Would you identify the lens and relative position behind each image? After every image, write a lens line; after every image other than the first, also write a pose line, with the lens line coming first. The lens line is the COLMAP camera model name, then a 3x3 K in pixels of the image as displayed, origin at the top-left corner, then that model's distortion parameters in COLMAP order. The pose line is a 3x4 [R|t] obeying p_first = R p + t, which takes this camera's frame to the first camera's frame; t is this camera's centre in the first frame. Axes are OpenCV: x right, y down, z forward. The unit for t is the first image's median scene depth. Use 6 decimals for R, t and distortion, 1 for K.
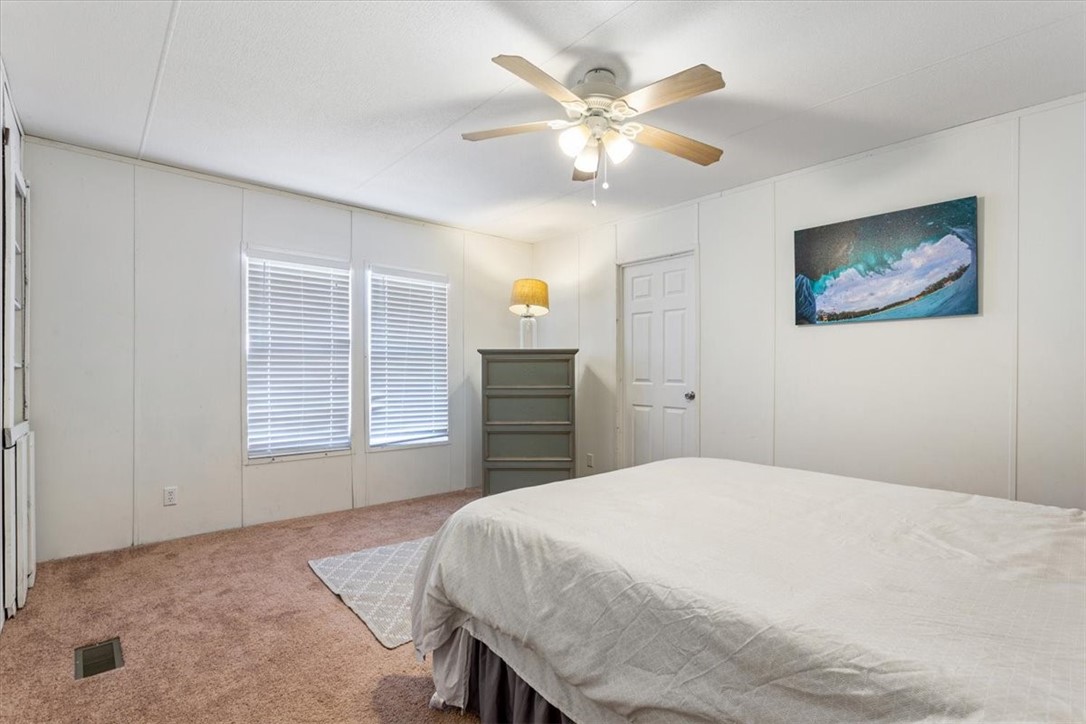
lens RADIAL K [[512.7, 0, 545.8], [0, 512.7, 367.9], [0, 0, 1]] dist [-0.025115, 0.000963]
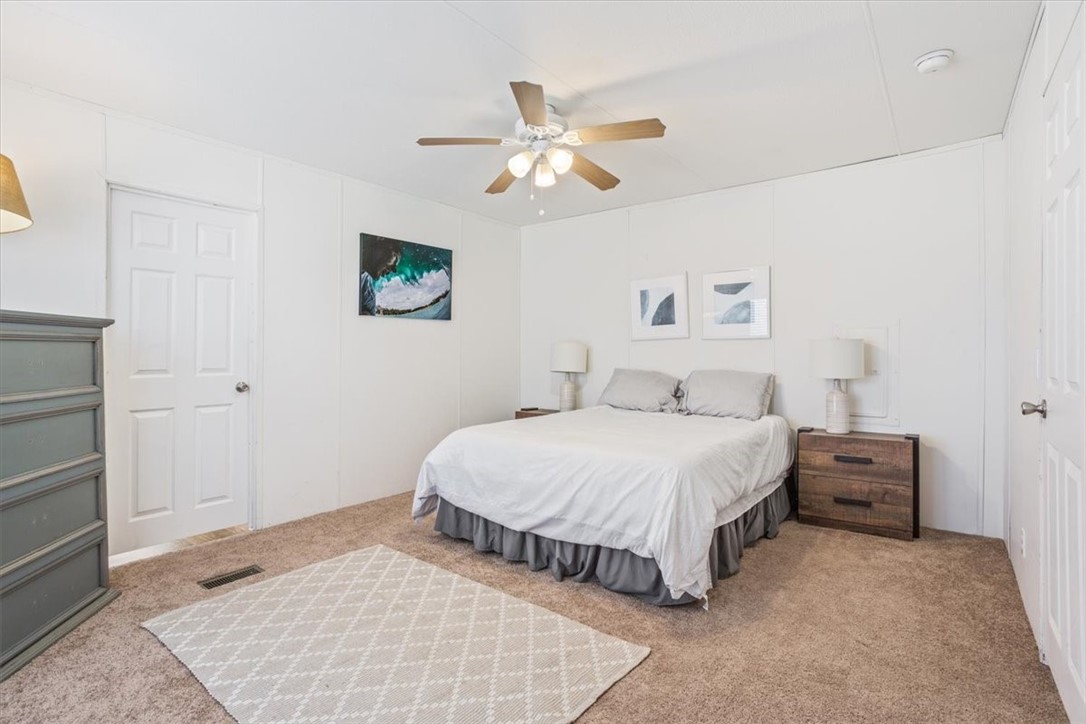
lens RADIAL K [[546.4, 0, 525.5], [0, 546.4, 351.1], [0, 0, 1]] dist [-0.032896, 0.000271]
pose [[-0.181828, 0.004056, 0.983322, -0.838217], [0.004203, 0.999986, -0.003348, 0.002379], [-0.983321, 0.003524, -0.181842, 0.931840]]
